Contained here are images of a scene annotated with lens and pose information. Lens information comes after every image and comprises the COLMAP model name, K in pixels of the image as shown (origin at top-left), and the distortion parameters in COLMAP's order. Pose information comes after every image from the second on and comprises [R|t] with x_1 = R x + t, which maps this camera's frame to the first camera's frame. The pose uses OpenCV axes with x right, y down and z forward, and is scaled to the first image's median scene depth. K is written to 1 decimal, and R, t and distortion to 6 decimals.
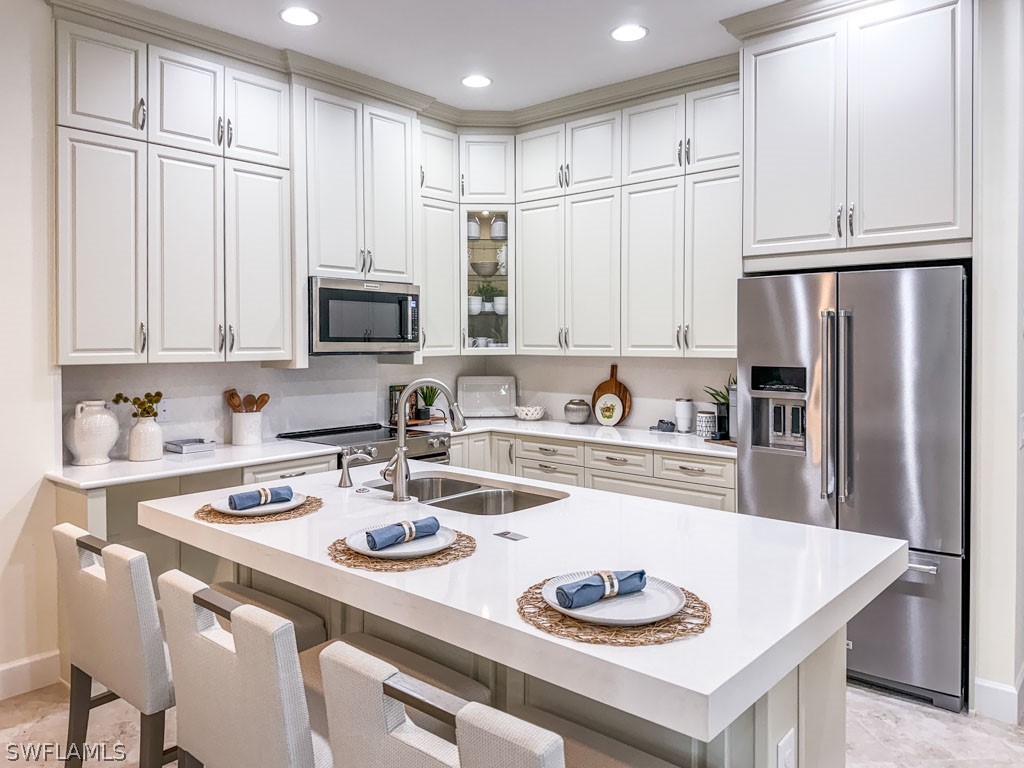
lens RADIAL K [[744.7, 0, 512.0], [0, 744.7, 384.0], [0, 0, 1]] dist [0.001290, 0.000405]
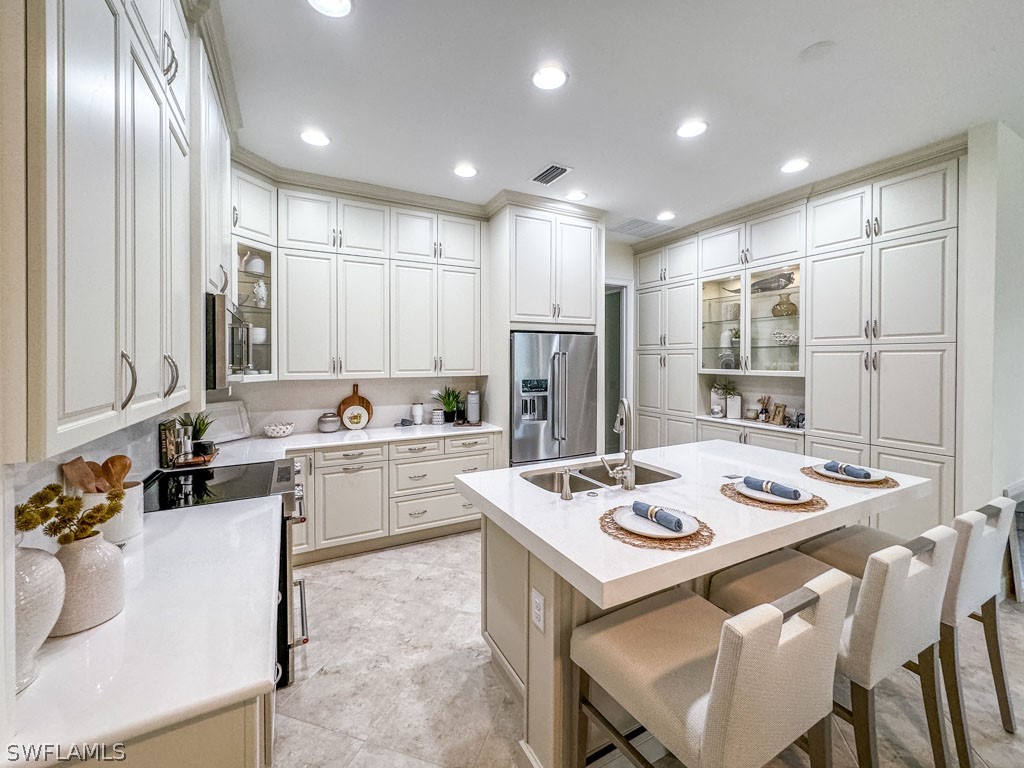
lens RADIAL K [[414.3, 0, 508.5], [0, 414.3, 362.9], [0, 0, 1]] dist [0.000692, 0.000012]
pose [[0.356298, -0.005013, 0.934359, -0.481179], [0.056137, 0.998294, -0.016050, -0.037449], [-0.932685, 0.058171, 0.355971, 0.475524]]
